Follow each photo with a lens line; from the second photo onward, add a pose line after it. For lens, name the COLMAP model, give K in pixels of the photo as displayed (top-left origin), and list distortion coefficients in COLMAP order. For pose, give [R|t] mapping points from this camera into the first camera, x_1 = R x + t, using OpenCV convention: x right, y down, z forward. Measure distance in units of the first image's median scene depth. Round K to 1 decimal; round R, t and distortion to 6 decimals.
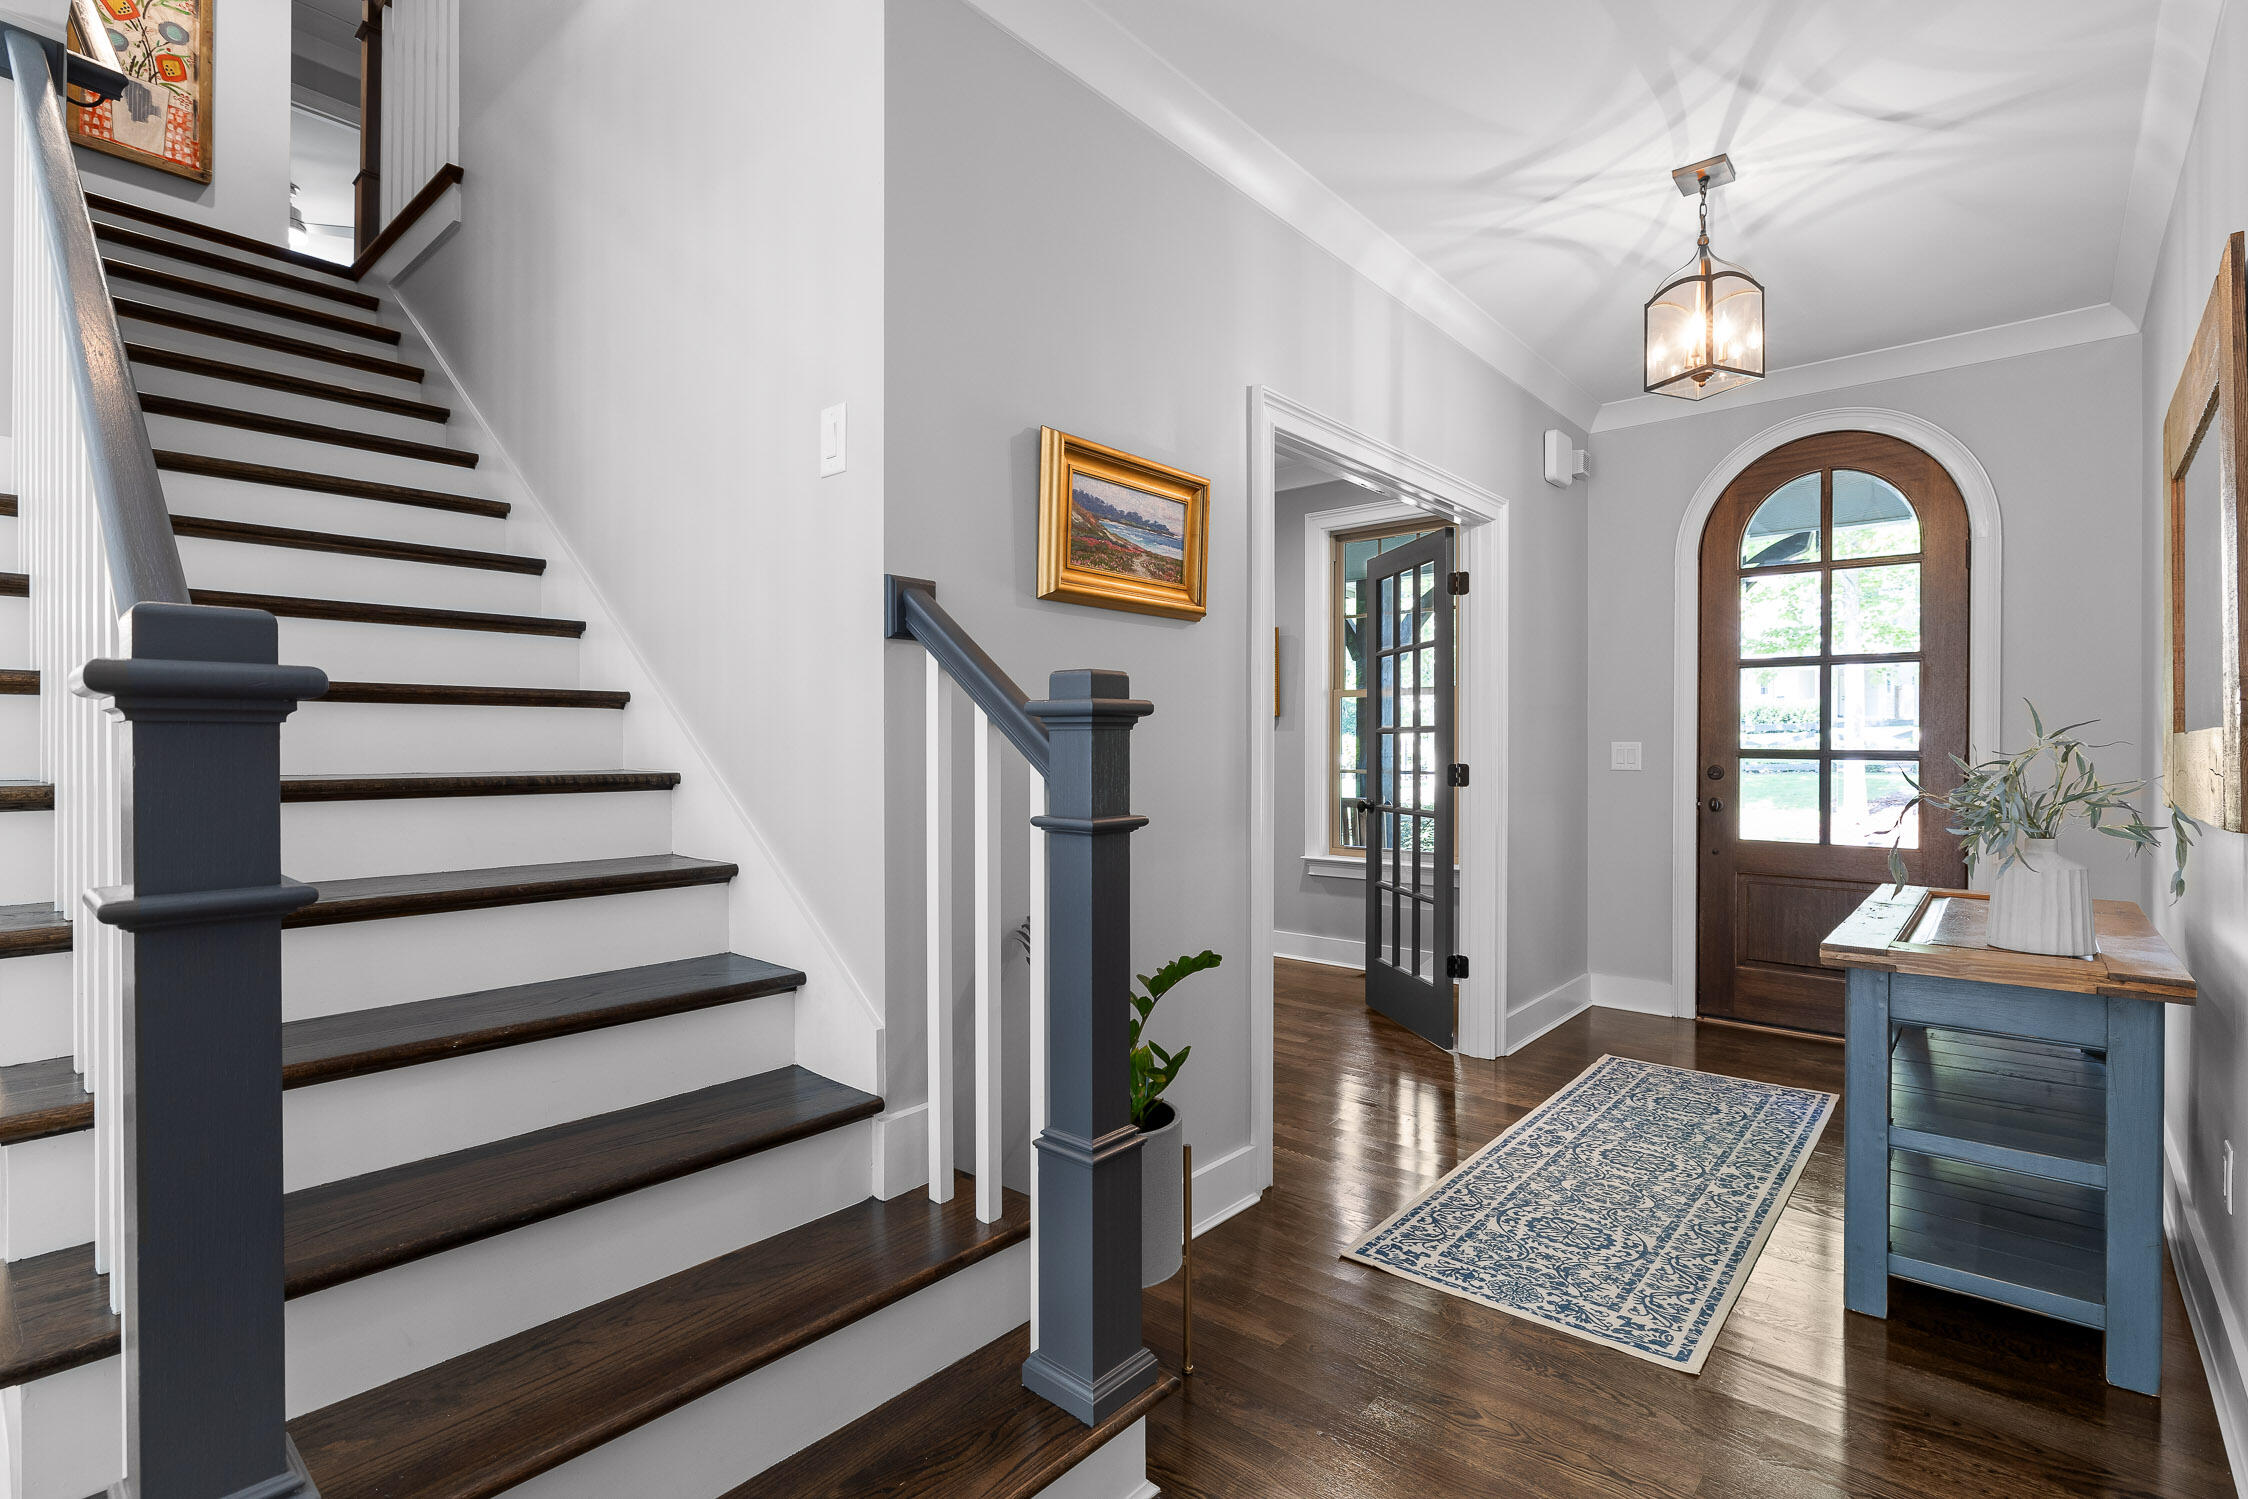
lens RADIAL K [[1058.0, 0, 1125.8], [0, 1058.0, 752.7], [0, 0, 1]] dist [0.003146, 0.000107]
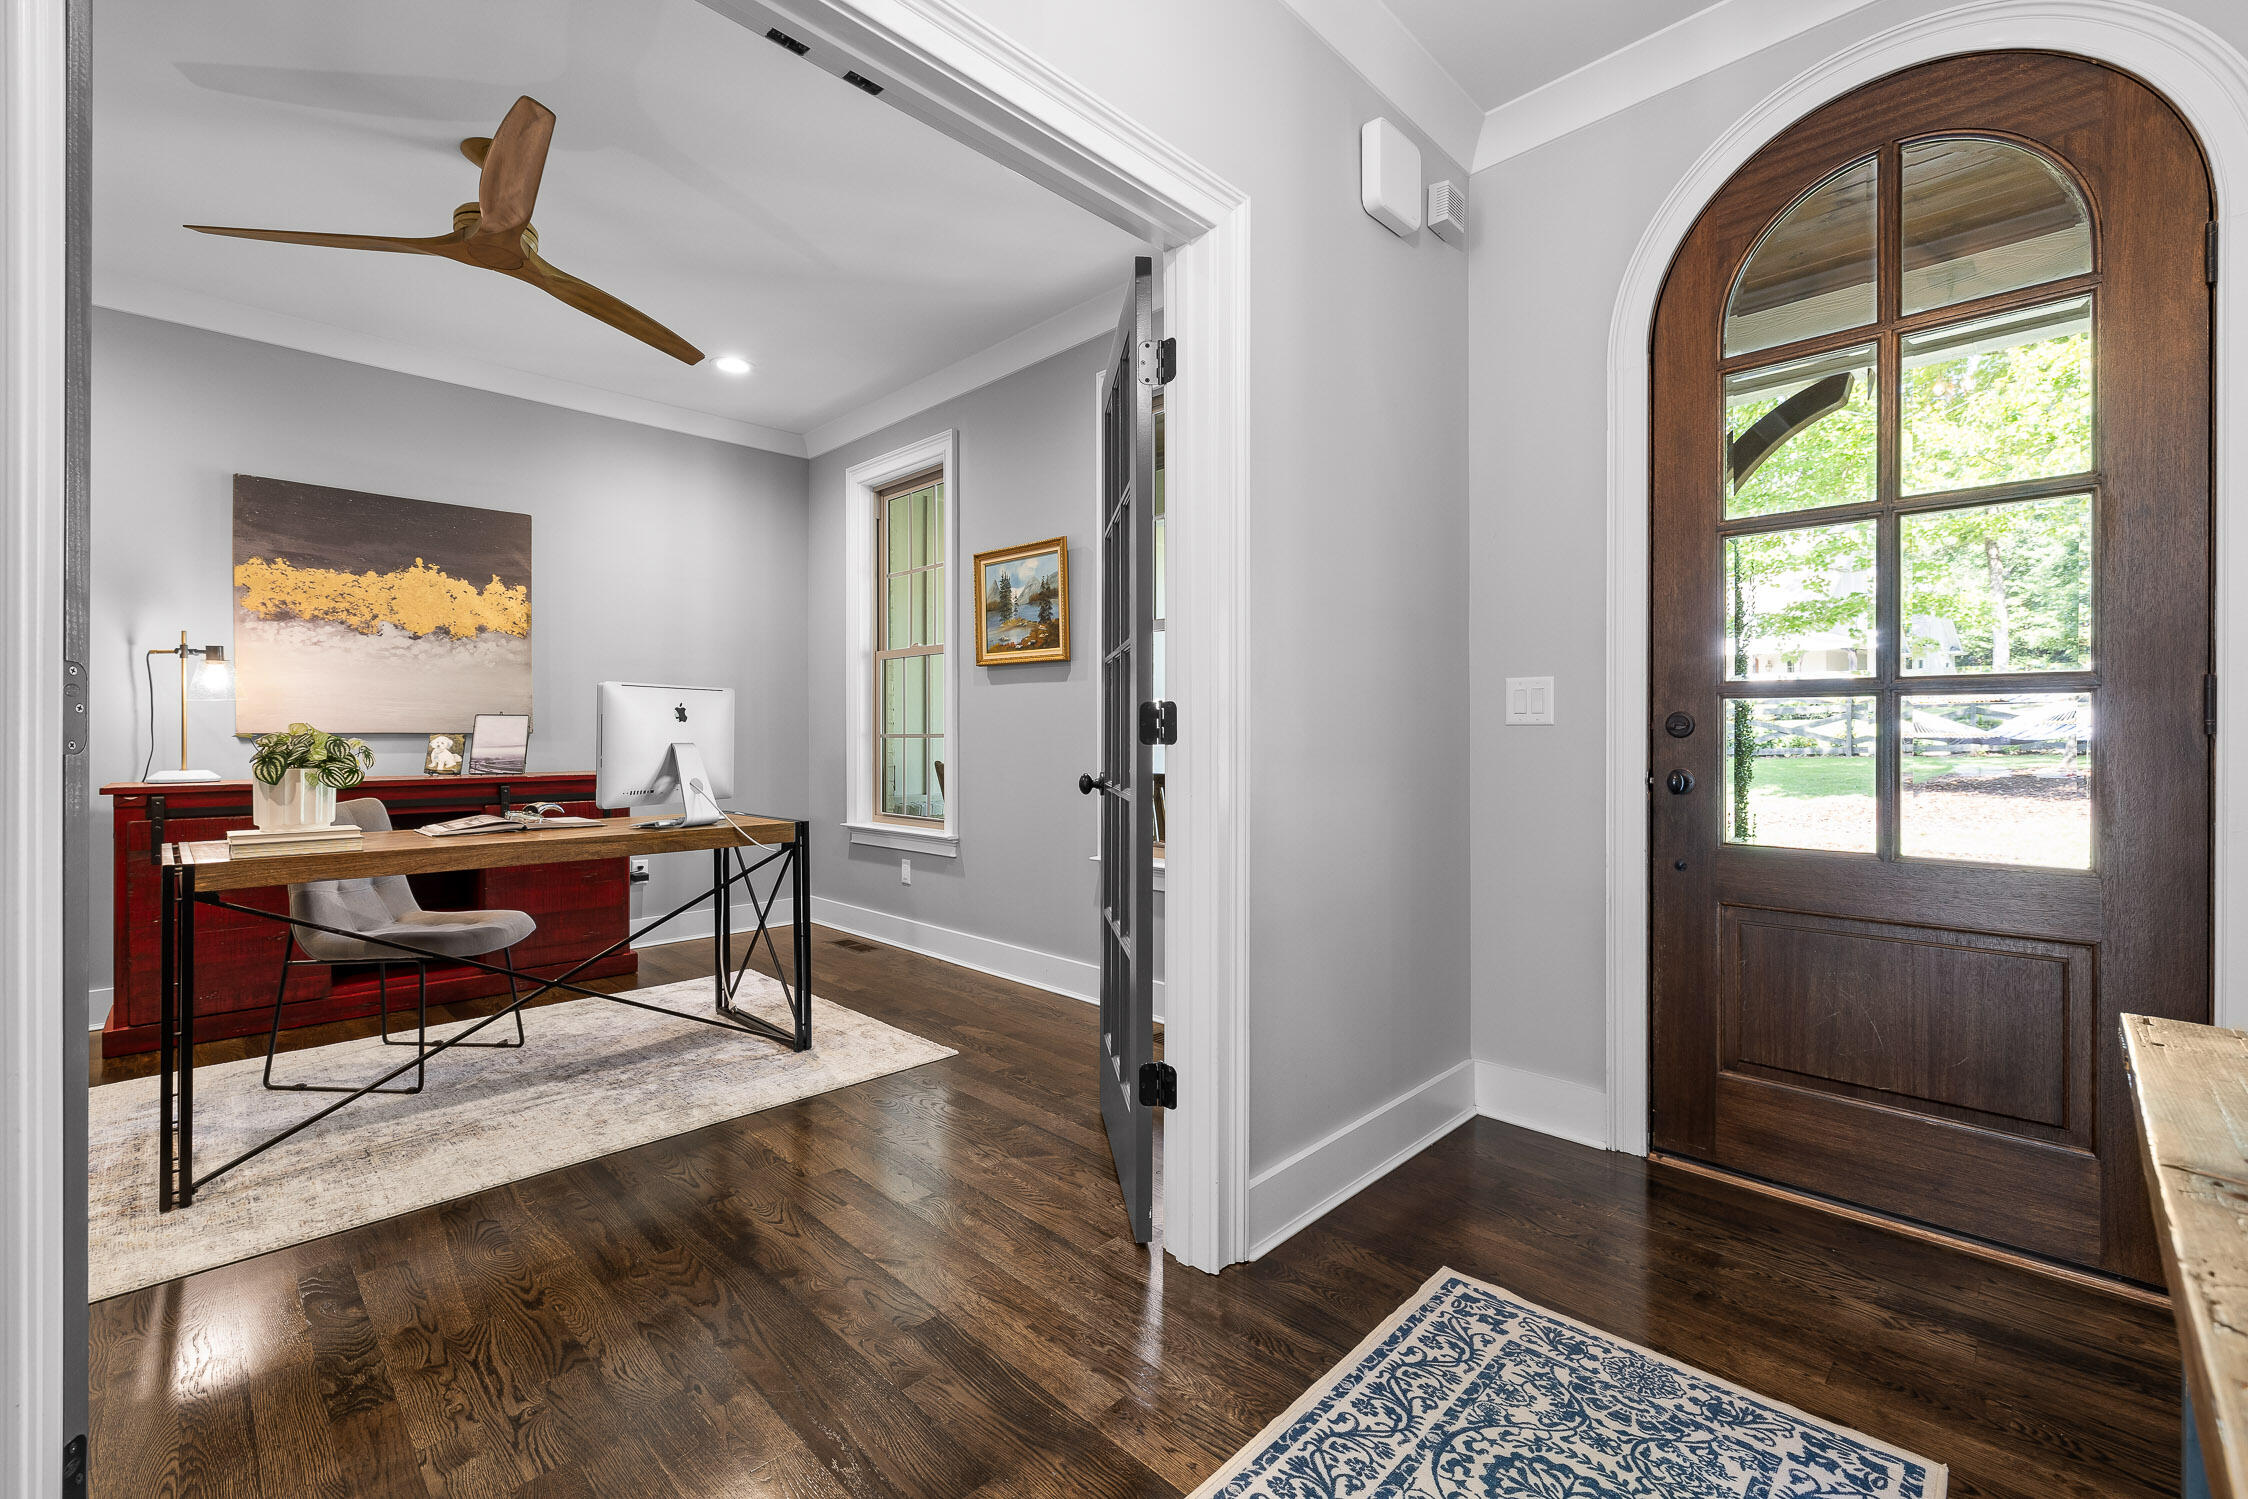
lens RADIAL K [[950.7, 0, 1120.5], [0, 950.7, 736.3], [0, 0, 1]] dist [0.000178, 0.000989]
pose [[0.997381, -0.001327, -0.072320, 0.308498], [0.000782, 0.999971, -0.007568, 0.029682], [0.072328, 0.007492, 0.997353, 0.492927]]
